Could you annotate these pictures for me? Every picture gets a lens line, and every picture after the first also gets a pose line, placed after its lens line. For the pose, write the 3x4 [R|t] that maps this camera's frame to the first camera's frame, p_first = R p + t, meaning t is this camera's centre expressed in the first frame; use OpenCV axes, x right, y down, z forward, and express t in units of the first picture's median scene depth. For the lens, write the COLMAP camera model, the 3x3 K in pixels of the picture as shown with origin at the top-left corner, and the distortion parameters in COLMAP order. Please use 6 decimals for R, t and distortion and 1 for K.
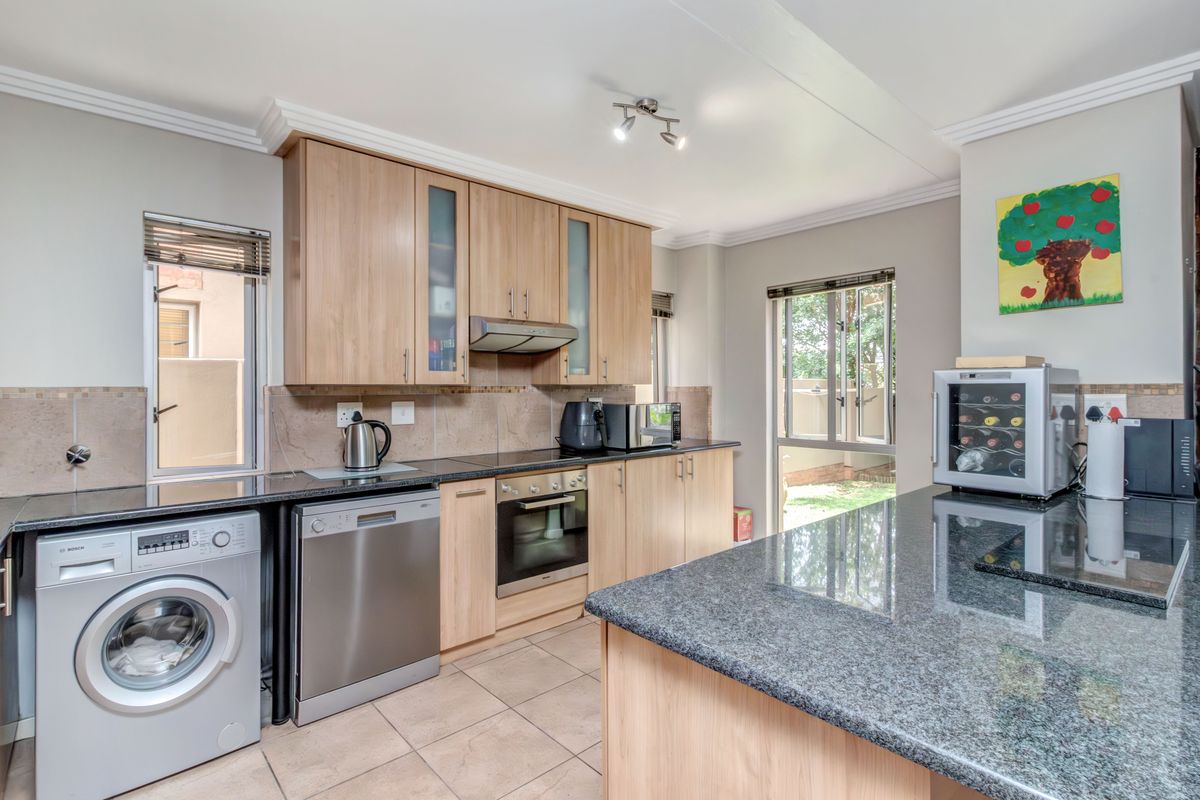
lens RADIAL K [[576.9, 0, 598.4], [0, 576.9, 387.0], [0, 0, 1]] dist [0.020284, -0.000032]
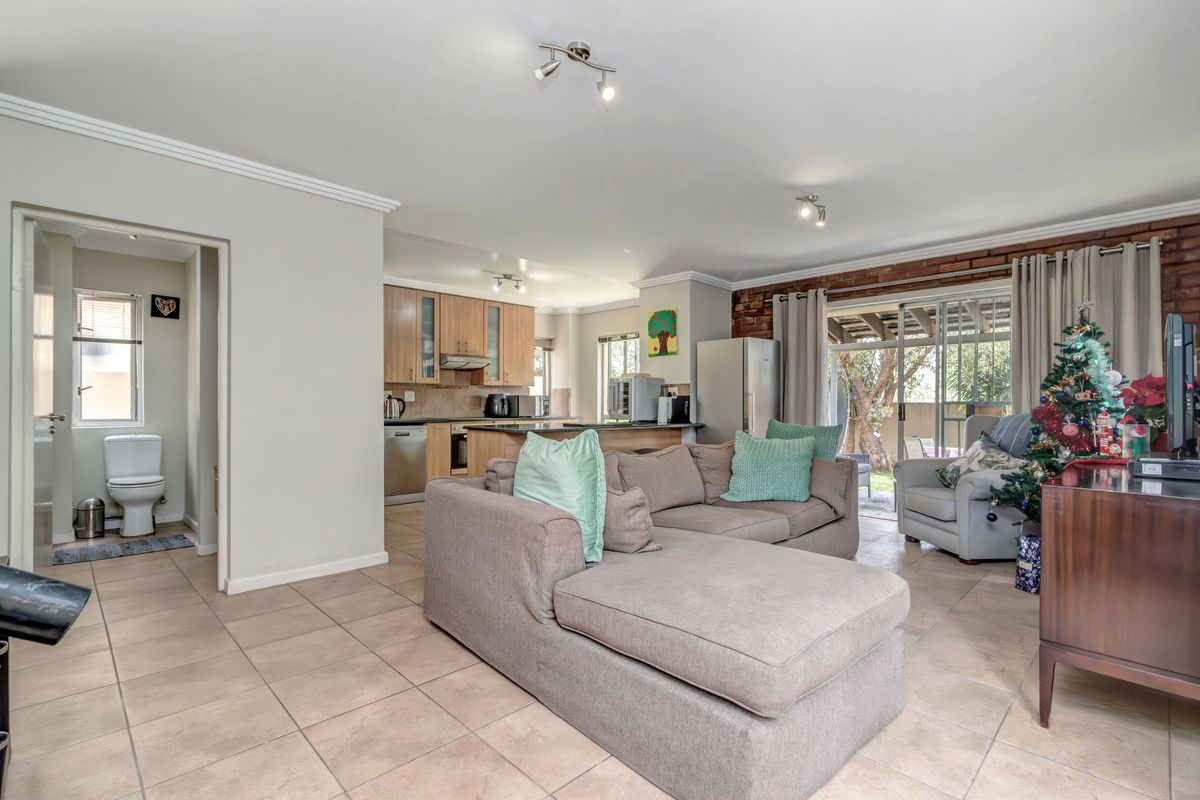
lens RADIAL K [[558.7, 0, 599.5], [0, 558.7, 407.5], [0, 0, 1]] dist [0.000846, -0.000017]
pose [[0.999036, 0.008281, 0.043116, 0.381533], [-0.008695, 0.999918, 0.009423, 0.078078], [-0.043034, -0.009789, 0.999026, -1.499690]]
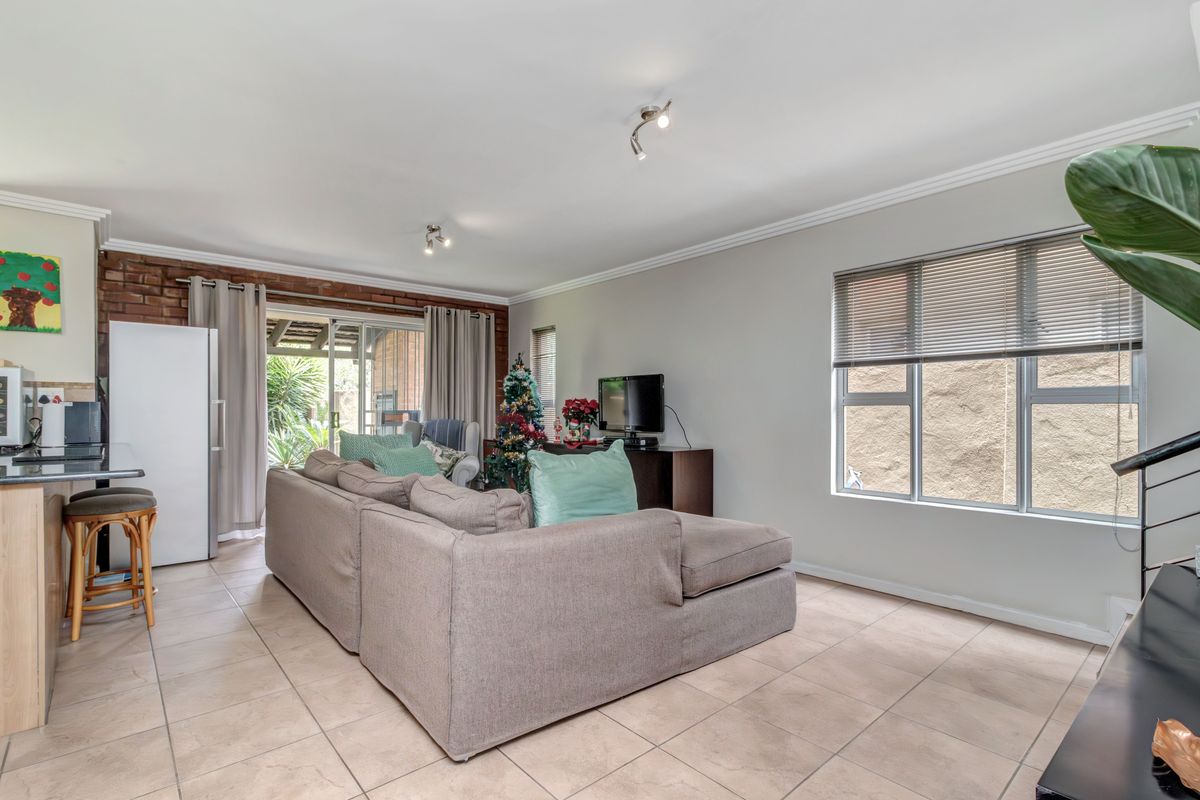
lens RADIAL K [[558.7, 0, 599.5], [0, 558.7, 407.5], [0, 0, 1]] dist [0.000846, -0.000017]
pose [[0.006812, 0.010457, 0.999922, -0.650072], [-0.000770, 0.999945, -0.010452, 0.076525], [-0.999977, -0.000699, 0.006820, -0.519103]]
